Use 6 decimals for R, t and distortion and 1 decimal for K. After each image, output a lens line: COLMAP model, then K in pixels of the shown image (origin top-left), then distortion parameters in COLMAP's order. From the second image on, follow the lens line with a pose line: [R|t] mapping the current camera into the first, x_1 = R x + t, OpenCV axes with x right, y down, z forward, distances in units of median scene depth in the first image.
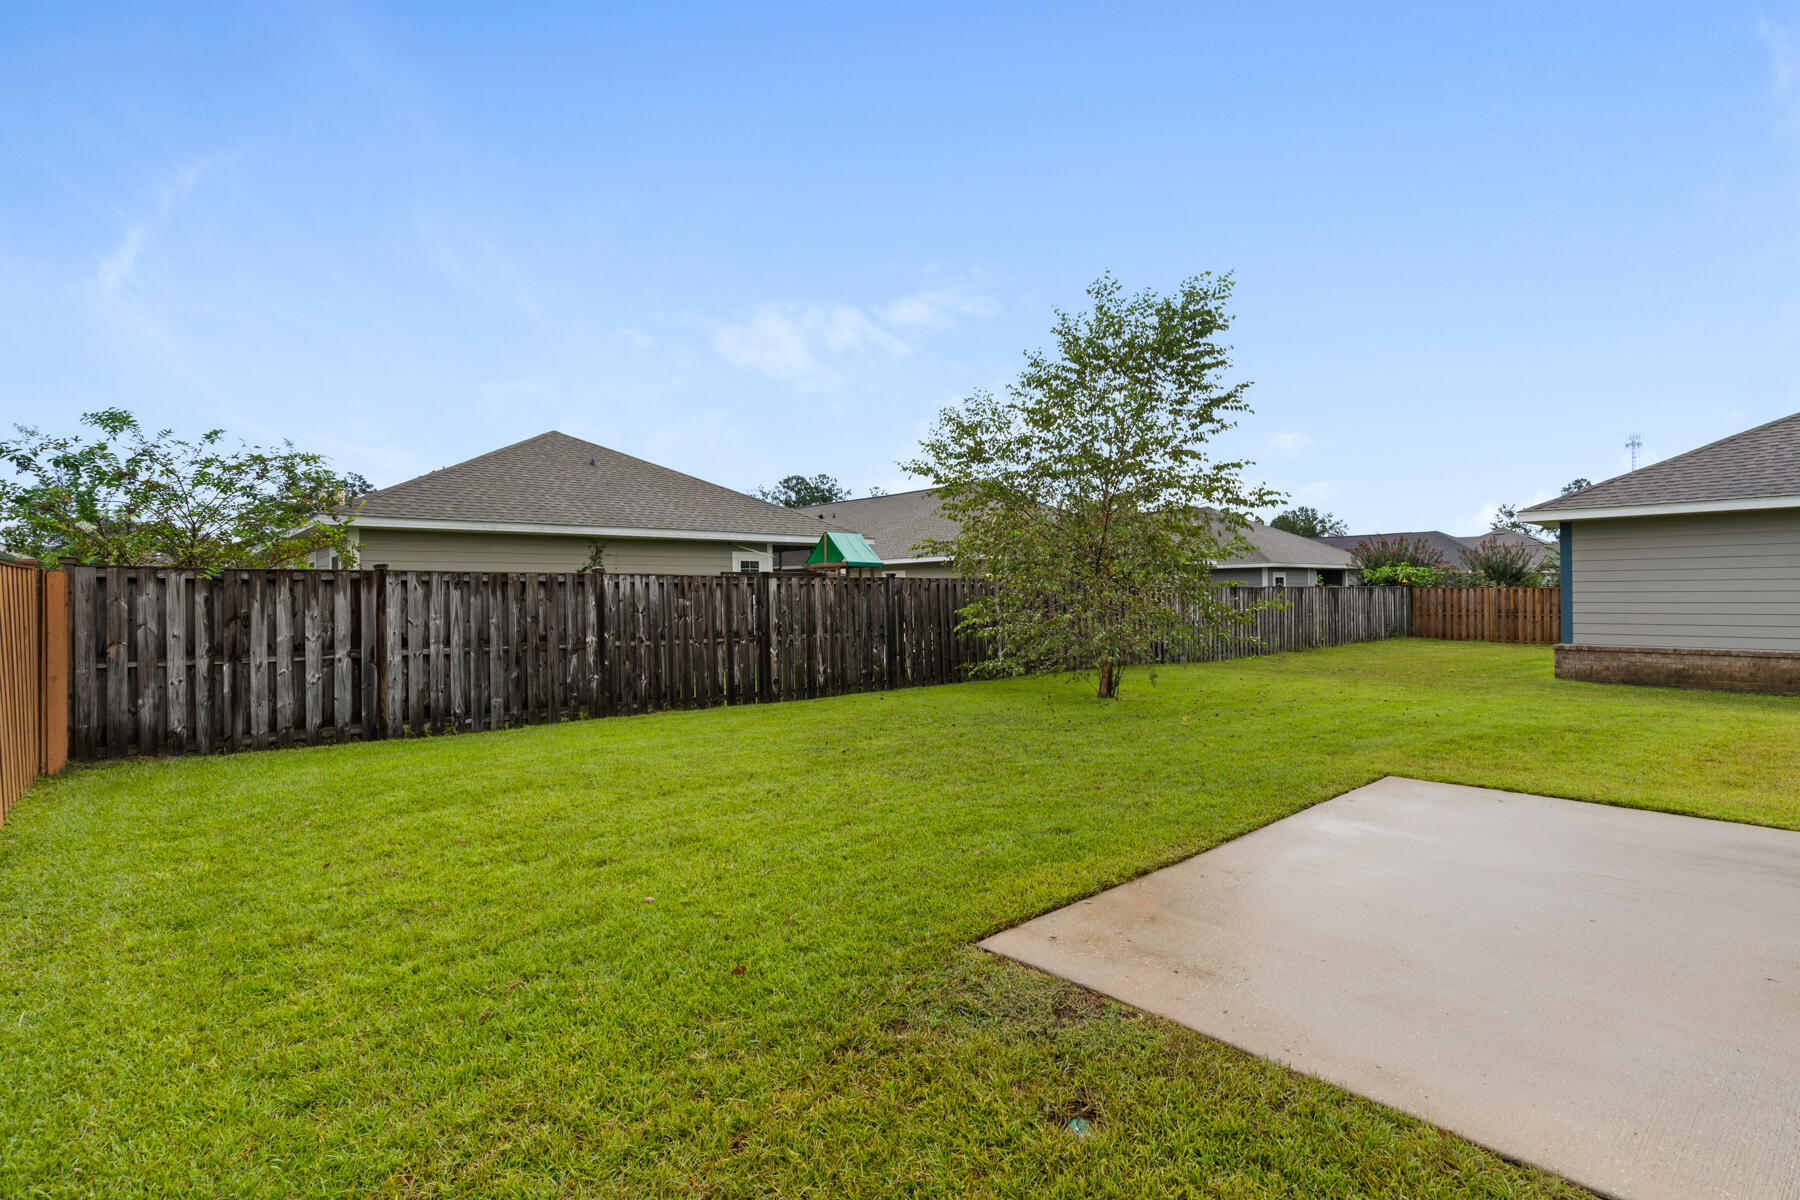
lens RADIAL K [[880.4, 0, 900.5], [0, 880.4, 629.8], [0, 0, 1]] dist [0.002295, 0.000351]
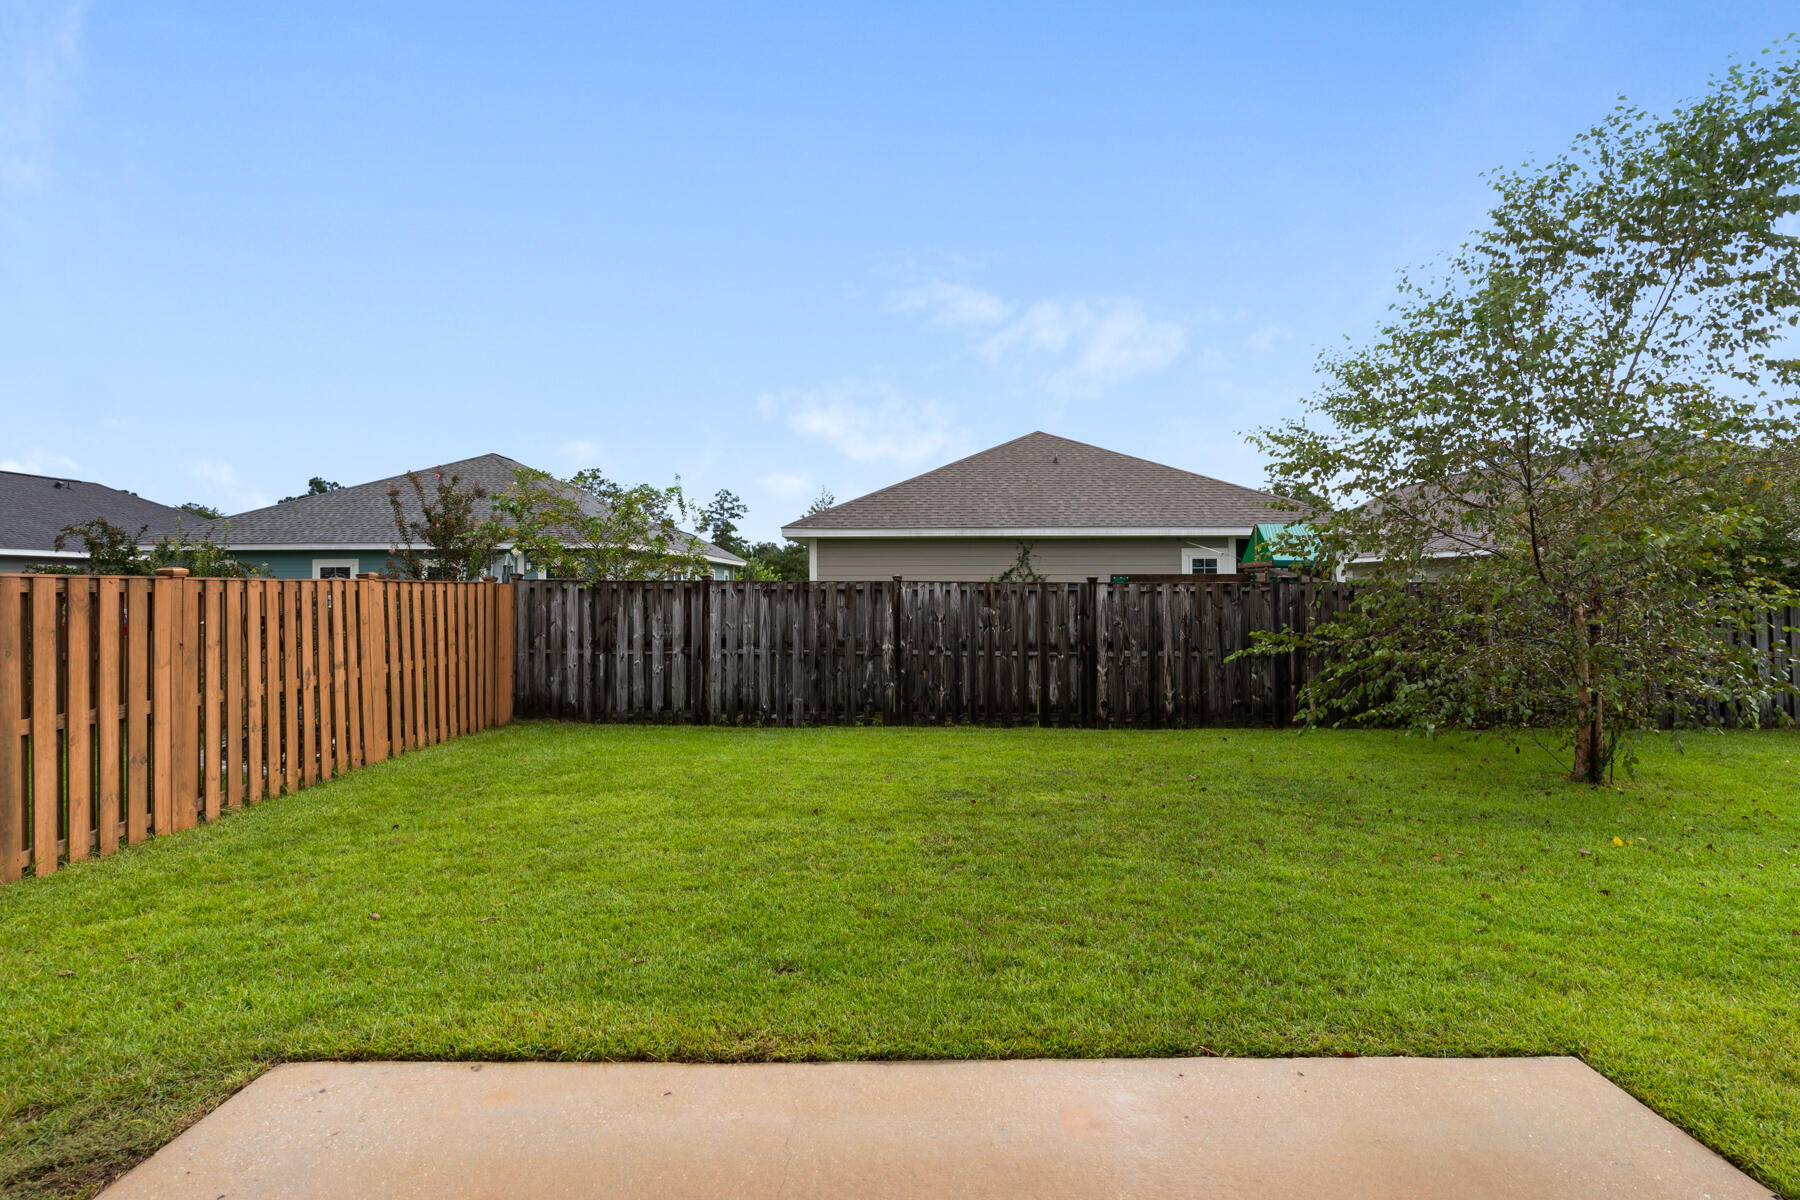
lens RADIAL K [[911.2, 0, 900.0], [0, 911.2, 600.0], [0, 0, 1]] dist [0.003055, 0.000860]
pose [[0.739178, 0.016769, -0.673302, 0.380736], [-0.032244, 0.999425, -0.010507, -0.033891], [0.672738, 0.029477, 0.739293, 0.253664]]
